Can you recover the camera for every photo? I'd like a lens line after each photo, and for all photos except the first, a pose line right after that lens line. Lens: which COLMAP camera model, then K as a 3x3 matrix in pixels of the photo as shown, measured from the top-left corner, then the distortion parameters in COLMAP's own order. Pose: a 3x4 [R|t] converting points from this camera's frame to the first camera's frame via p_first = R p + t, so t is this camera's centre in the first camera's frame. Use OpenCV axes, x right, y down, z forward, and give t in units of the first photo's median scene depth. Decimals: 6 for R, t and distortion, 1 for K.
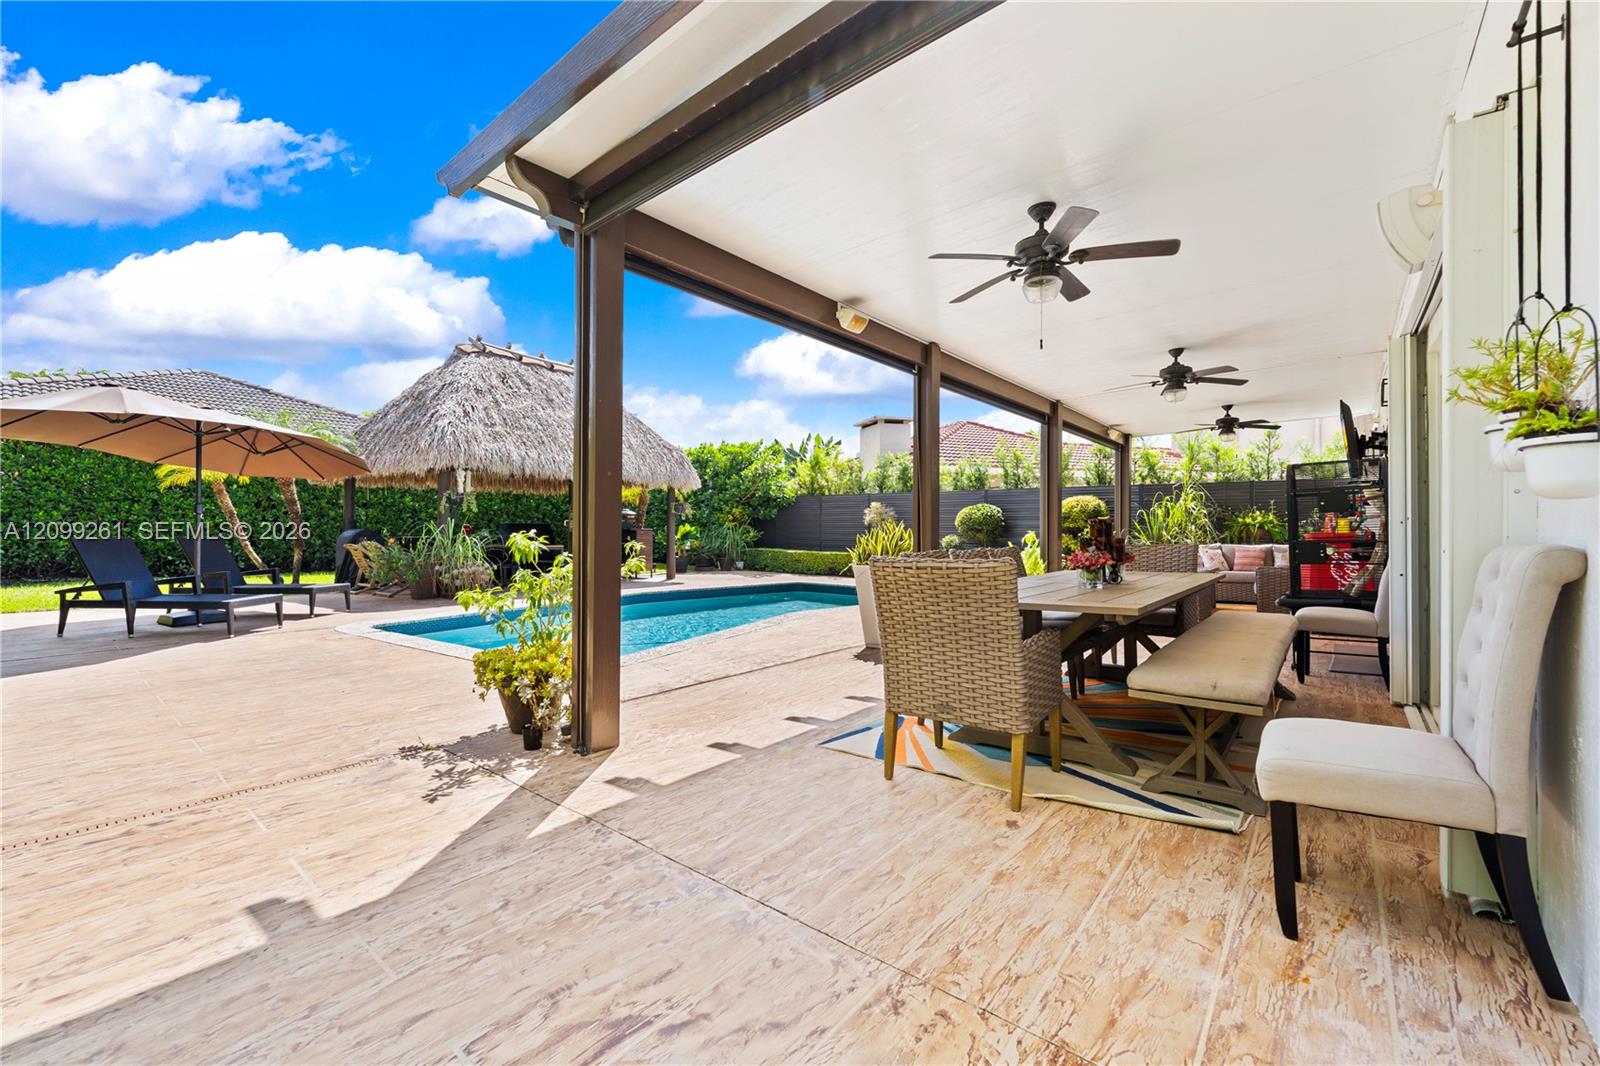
lens RADIAL K [[647.4, 0, 798.0], [0, 647.4, 517.8], [0, 0, 1]] dist [0.000842, -0.000296]
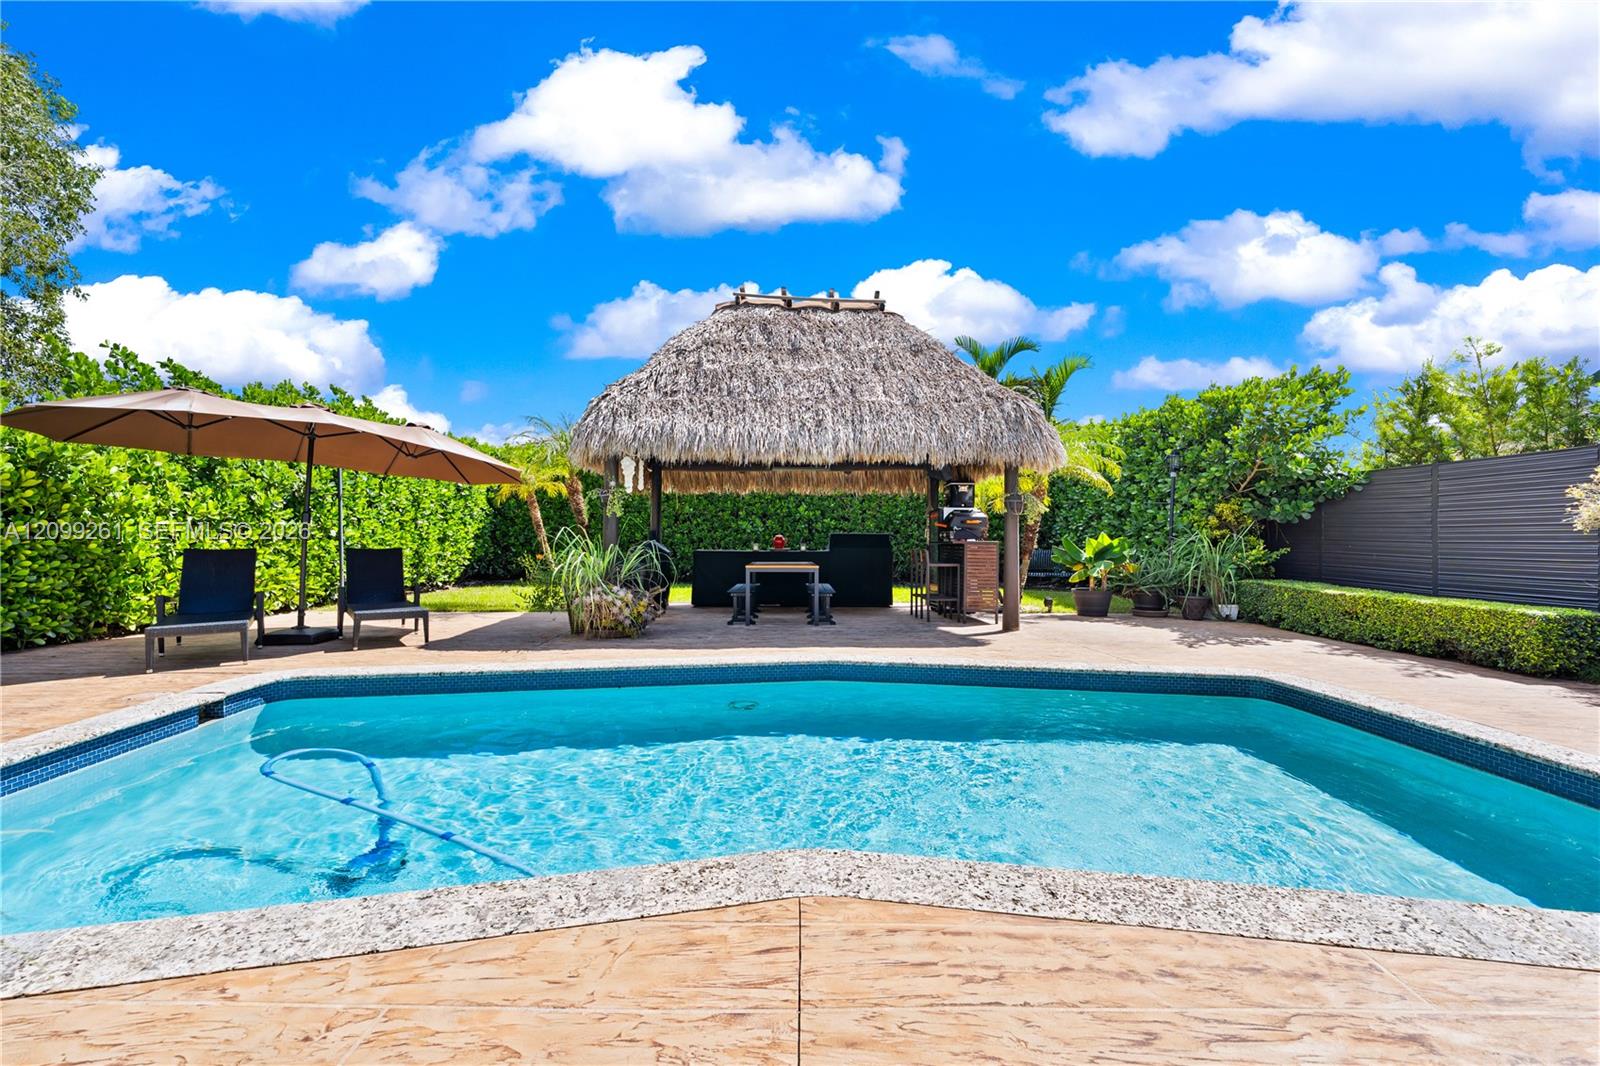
lens RADIAL K [[646.2, 0, 793.7], [0, 646.2, 538.9], [0, 0, 1]] dist [-0.001858, -0.000509]
pose [[0.628553, -0.000069, -0.777767, 0.162300], [0.009759, 0.999922, 0.007798, 0.011458], [0.777705, -0.012491, 0.628505, 0.664824]]
